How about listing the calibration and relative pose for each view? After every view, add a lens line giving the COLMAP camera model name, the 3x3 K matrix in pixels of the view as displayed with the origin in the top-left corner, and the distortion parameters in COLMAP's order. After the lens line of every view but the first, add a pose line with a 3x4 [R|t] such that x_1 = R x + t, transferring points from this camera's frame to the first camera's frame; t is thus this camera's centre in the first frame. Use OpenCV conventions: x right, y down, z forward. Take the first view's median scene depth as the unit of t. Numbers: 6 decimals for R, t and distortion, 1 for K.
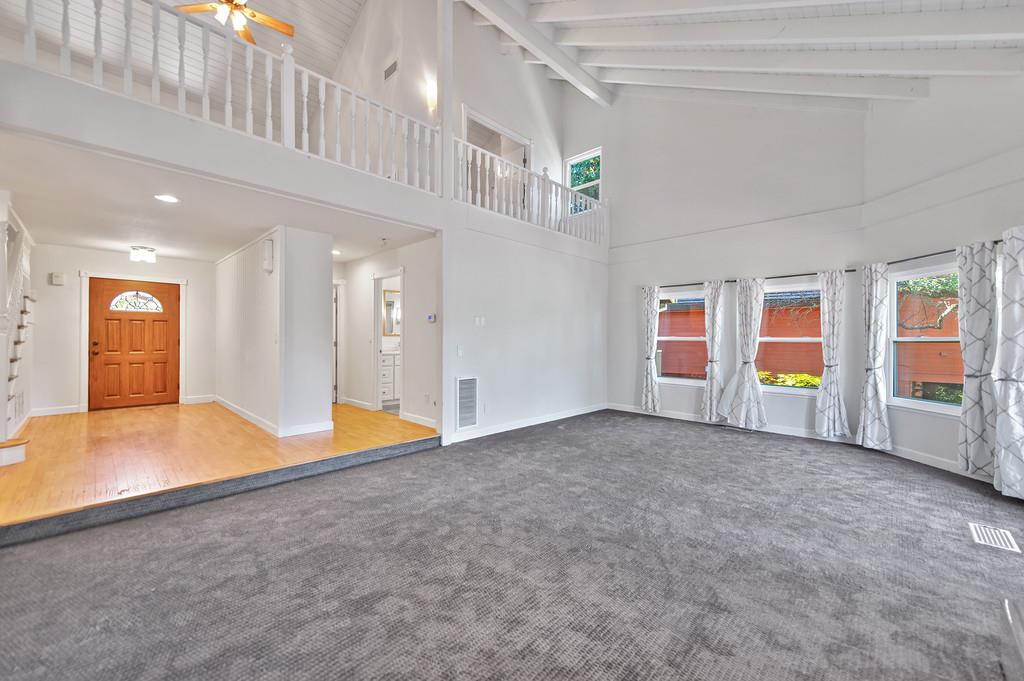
lens RADIAL K [[401.4, 0, 512.3], [0, 401.4, 341.5], [0, 0, 1]] dist [0.011598, -0.001028]
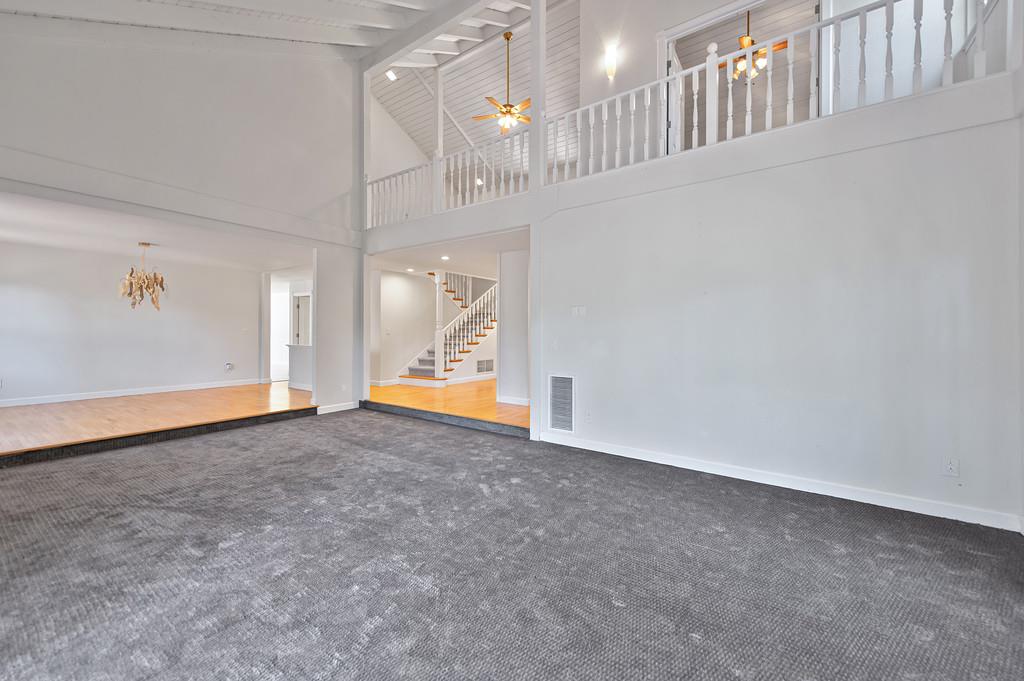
lens RADIAL K [[401.4, 0, 513.2], [0, 401.4, 335.4], [0, 0, 1]] dist [0.011598, -0.001028]
pose [[0.151145, 0.000316, -0.988511, 0.758477], [-0.011339, 0.999935, -0.001414, 0.003068], [0.988447, 0.011422, 0.151139, 0.753164]]
